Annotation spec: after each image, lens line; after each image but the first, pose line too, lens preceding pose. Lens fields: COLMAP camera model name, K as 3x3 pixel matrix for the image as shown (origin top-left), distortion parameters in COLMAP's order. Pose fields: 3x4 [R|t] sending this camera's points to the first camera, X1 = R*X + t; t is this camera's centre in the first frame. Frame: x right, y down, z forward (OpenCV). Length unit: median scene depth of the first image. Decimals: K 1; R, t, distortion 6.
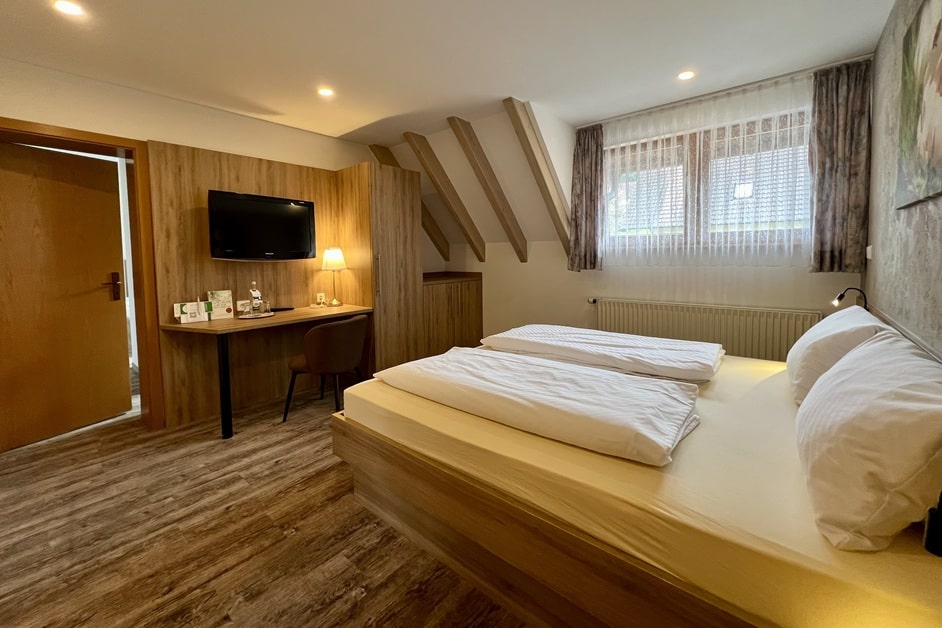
lens RADIAL K [[376.1, 0, 471.7], [0, 376.1, 275.7], [0, 0, 1]] dist [-0.001865, -0.000247]
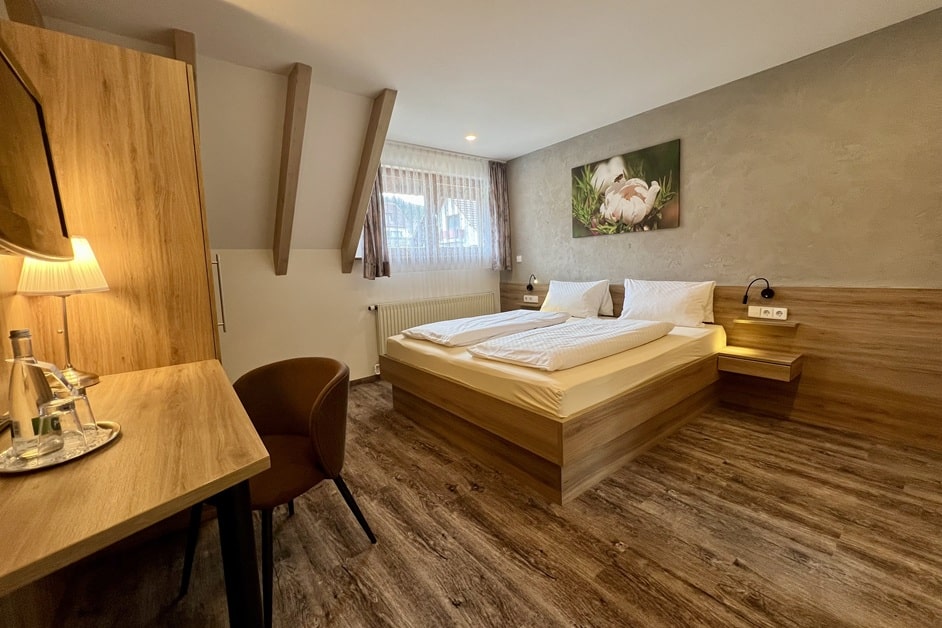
lens RADIAL K [[376.7, 0, 472.0], [0, 376.7, 298.1], [0, 0, 1]] dist [0.000752, 0.000210]
pose [[0.204655, -0.072676, 0.976133, -1.179229], [0.094394, 0.994057, 0.054220, 0.016476], [-0.974272, 0.081044, 0.210298, 0.945396]]
